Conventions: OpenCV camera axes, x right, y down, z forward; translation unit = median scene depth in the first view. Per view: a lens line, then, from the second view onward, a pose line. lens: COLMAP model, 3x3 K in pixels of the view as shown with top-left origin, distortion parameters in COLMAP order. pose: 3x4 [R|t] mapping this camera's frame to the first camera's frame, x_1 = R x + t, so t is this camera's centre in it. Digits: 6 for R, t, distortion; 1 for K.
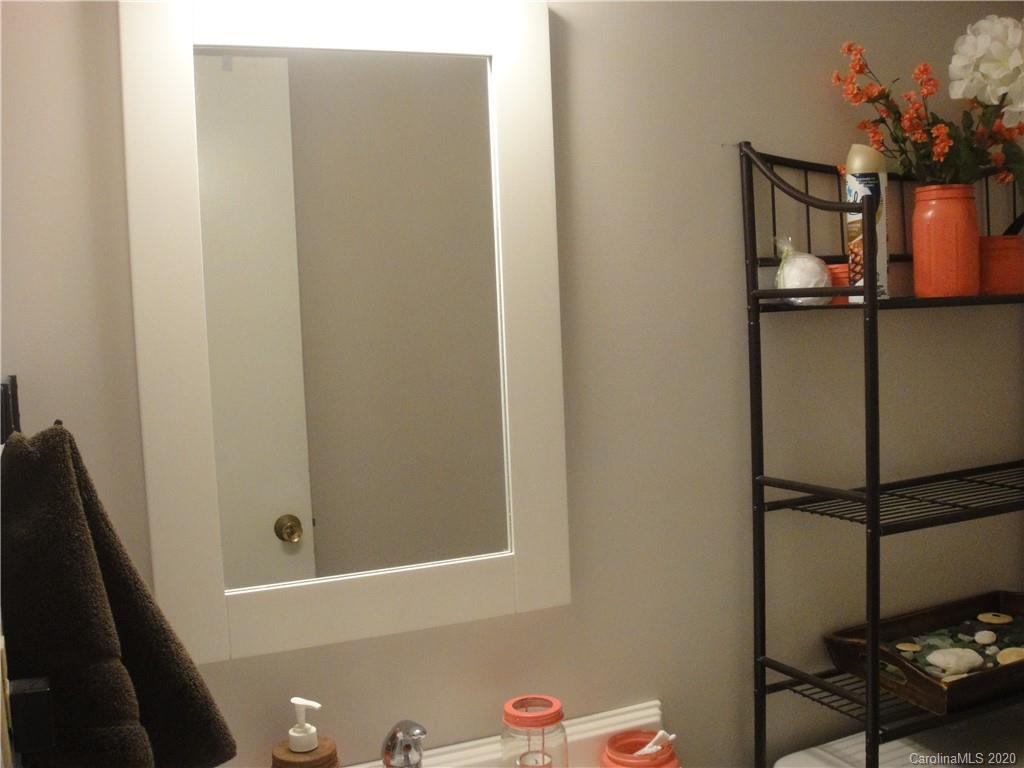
lens RADIAL K [[1088.6, 0, 513.2], [0, 1088.6, 365.3], [0, 0, 1]] dist [-0.180208, 0.140254]
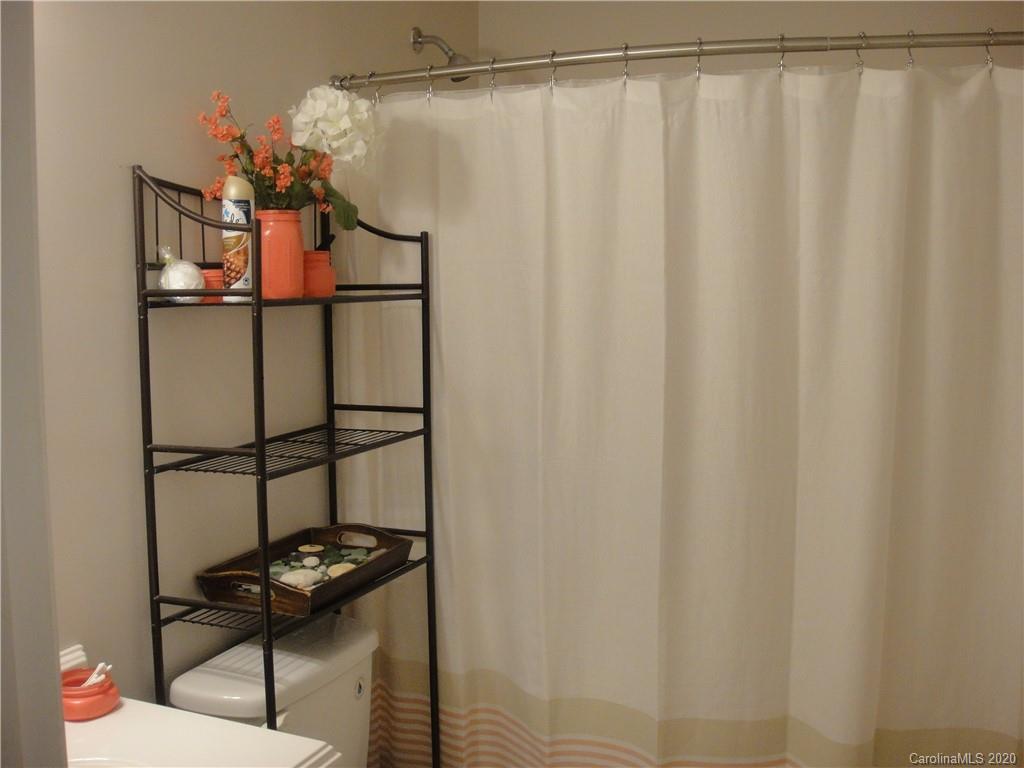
lens RADIAL K [[1088.6, 0, 513.2], [0, 1088.6, 365.3], [0, 0, 1]] dist [-0.180208, 0.140254]
pose [[0.723913, -0.018552, 0.689641, -0.300313], [0.016850, 0.999816, 0.009208, 0.010480], [-0.689685, 0.004955, 0.724093, -0.143736]]
